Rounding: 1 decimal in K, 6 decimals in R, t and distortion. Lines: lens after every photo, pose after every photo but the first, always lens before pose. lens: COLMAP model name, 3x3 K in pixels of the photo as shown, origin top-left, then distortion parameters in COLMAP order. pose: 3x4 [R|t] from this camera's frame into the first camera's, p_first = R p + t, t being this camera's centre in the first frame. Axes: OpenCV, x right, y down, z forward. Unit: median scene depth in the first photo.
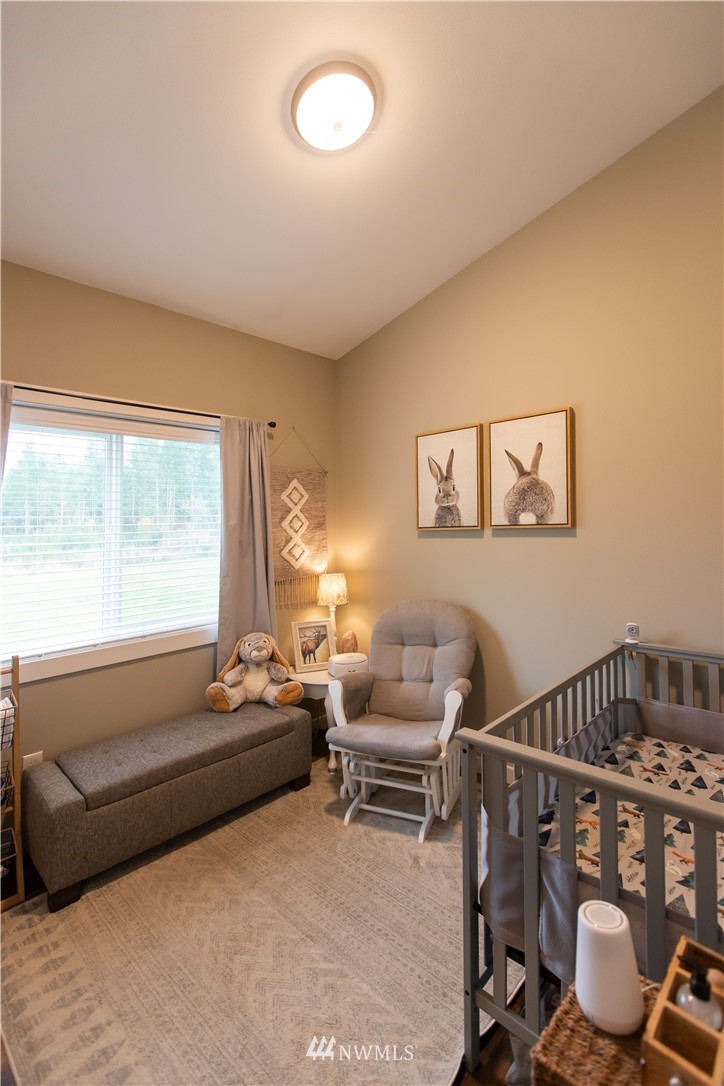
lens RADIAL K [[500.0, 0, 382.2], [0, 500.0, 514.5], [0, 0, 1]] dist [0.002254, 0.000205]
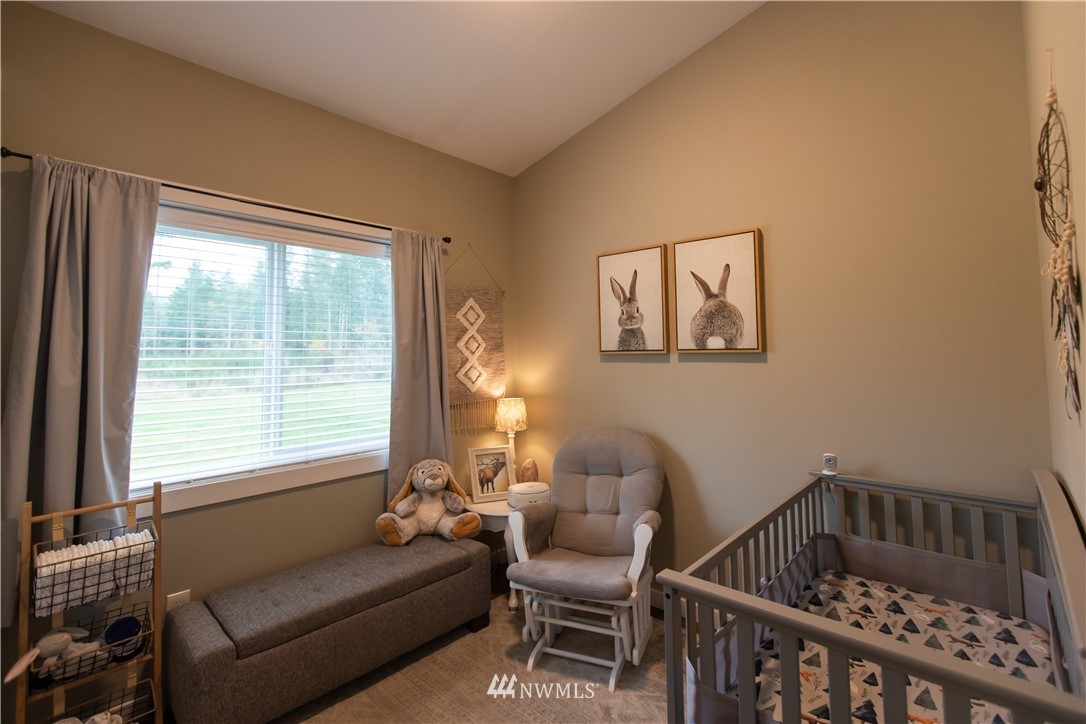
lens RADIAL K [[496.7, 0, 543.0], [0, 496.7, 362.0], [0, 0, 1]] dist [0.000507, -0.000142]
pose [[0.999681, 0.005975, -0.024548, -0.022384], [-0.005104, 0.999361, 0.035383, 0.022916], [0.024744, -0.035246, 0.999072, 0.094796]]
